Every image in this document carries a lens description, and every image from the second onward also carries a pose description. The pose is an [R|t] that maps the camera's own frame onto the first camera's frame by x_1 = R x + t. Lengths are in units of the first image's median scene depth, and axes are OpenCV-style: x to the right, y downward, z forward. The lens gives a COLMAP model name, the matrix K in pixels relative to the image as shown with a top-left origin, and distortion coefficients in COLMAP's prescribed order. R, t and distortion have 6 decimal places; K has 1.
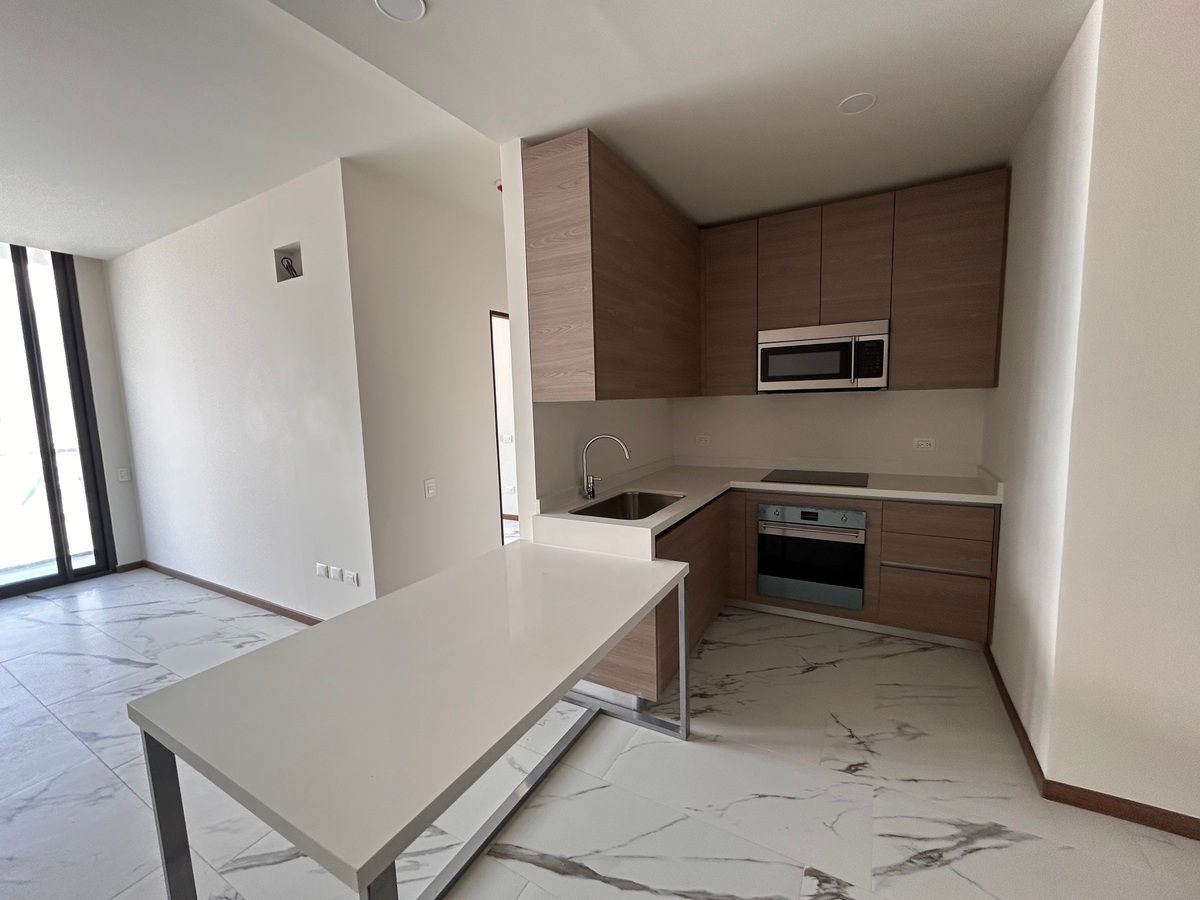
lens RADIAL K [[483.5, 0, 602.4], [0, 483.5, 453.5], [0, 0, 1]] dist [-0.004271, -0.000050]
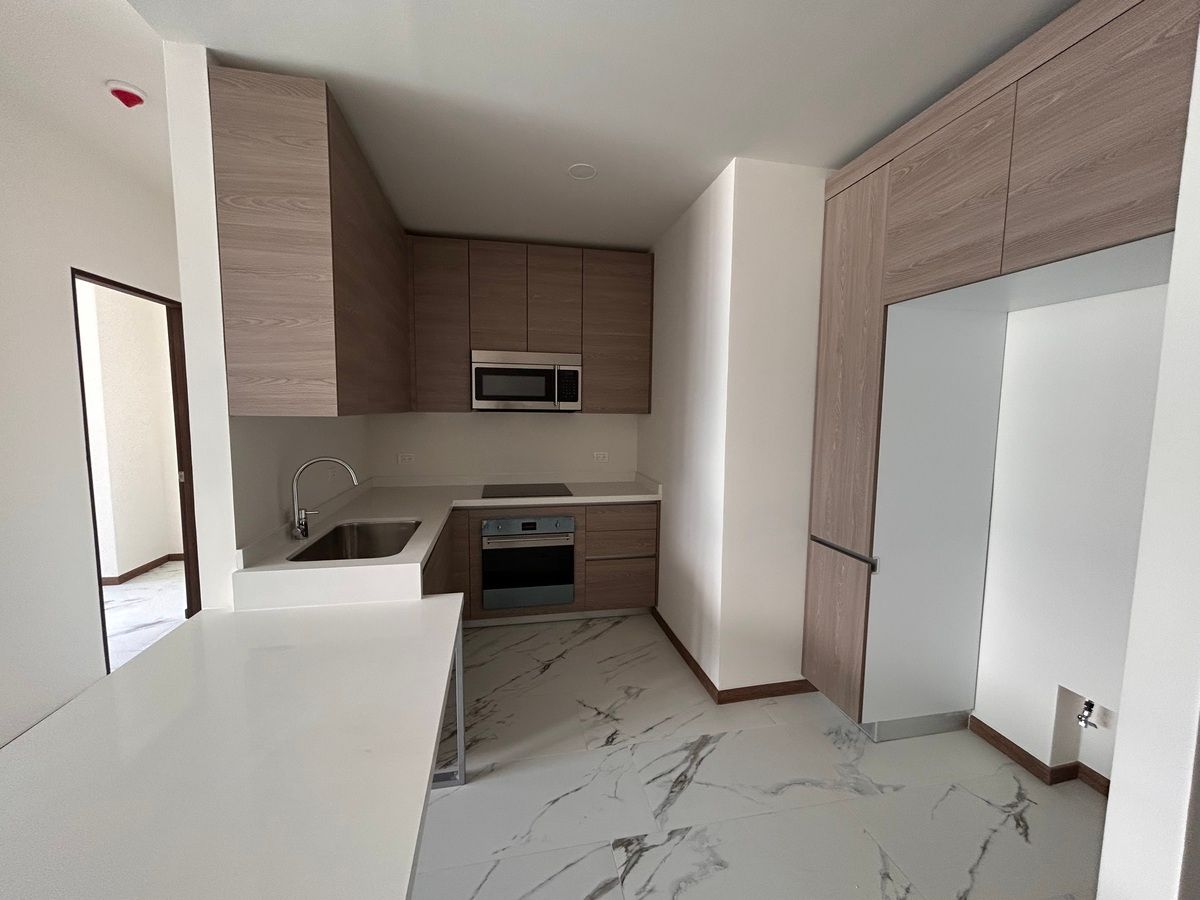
lens RADIAL K [[483.5, 0, 601.3], [0, 483.5, 453.4], [0, 0, 1]] dist [-0.004271, -0.000050]
pose [[0.751634, -0.023191, 0.659173, -0.186950], [0.040894, 0.999098, -0.011479, -0.017689], [-0.658312, 0.035584, 0.751904, 0.086309]]
